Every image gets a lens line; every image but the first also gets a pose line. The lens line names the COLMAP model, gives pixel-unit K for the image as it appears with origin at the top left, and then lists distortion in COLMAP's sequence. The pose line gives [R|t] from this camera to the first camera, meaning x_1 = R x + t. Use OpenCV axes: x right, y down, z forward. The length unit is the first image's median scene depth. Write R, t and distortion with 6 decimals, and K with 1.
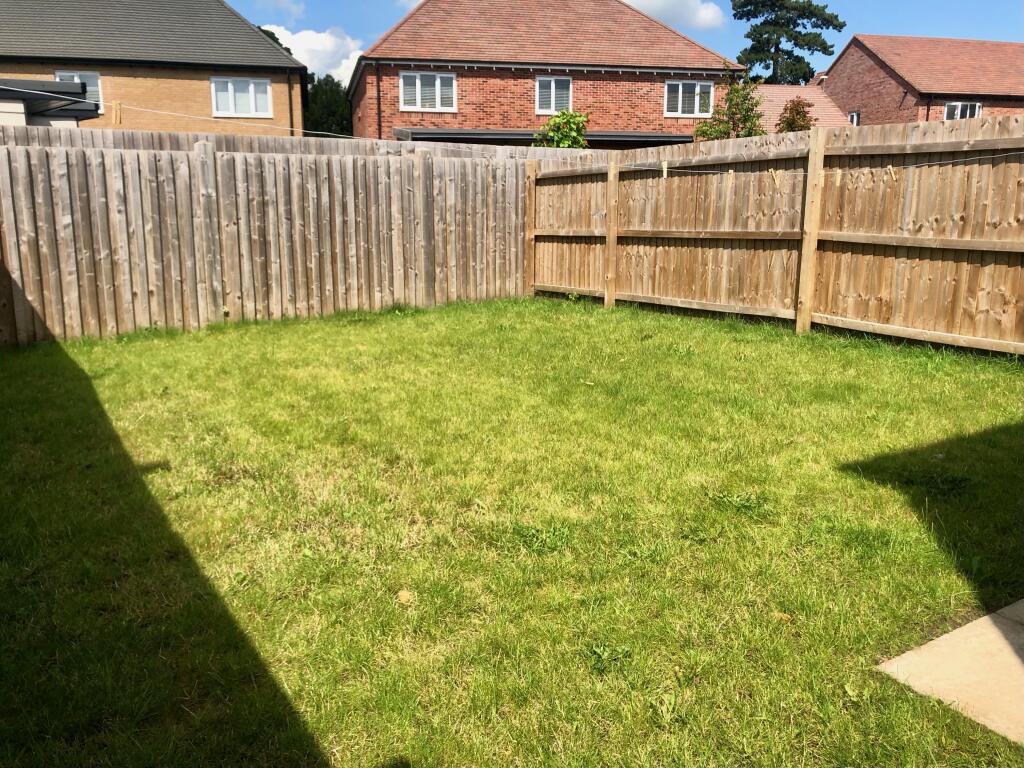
lens RADIAL K [[837.3, 0, 512.4], [0, 837.3, 376.4], [0, 0, 1]] dist [-0.015339, -0.010524]
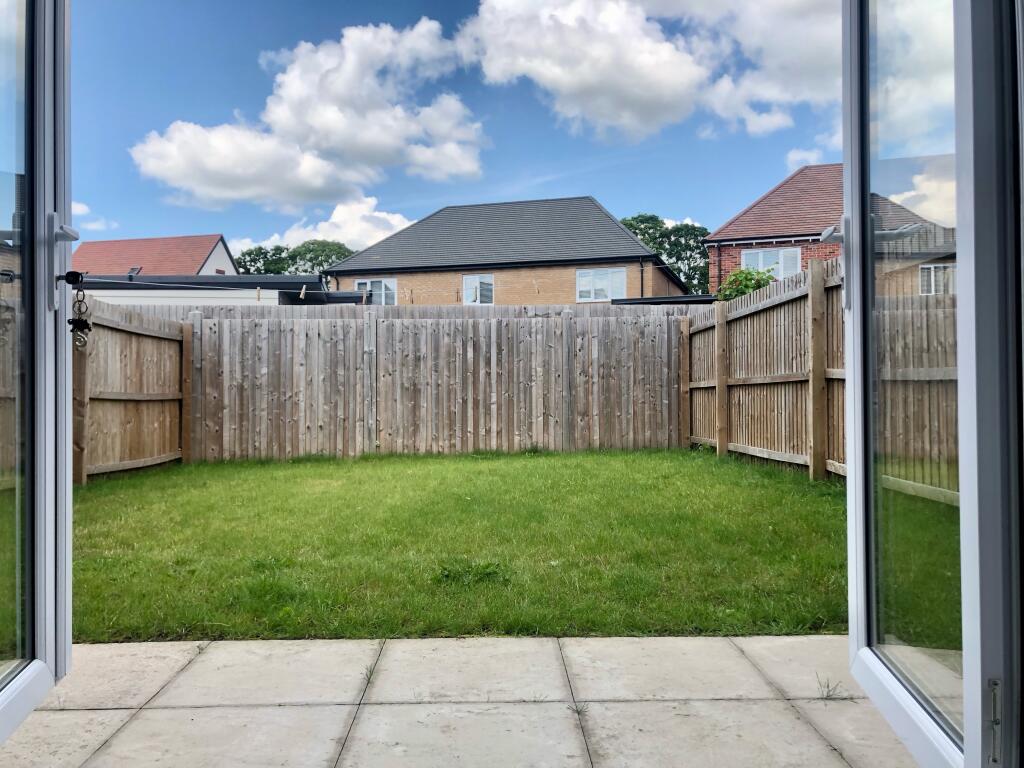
lens RADIAL K [[837.3, 0, 506.5], [0, 837.3, 388.2], [0, 0, 1]] dist [-0.015339, -0.010524]
pose [[0.880381, -0.006323, -0.474226, 0.365399], [-0.087298, 0.980666, -0.175140, 0.035531], [0.466164, 0.195589, 0.862807, 0.011526]]
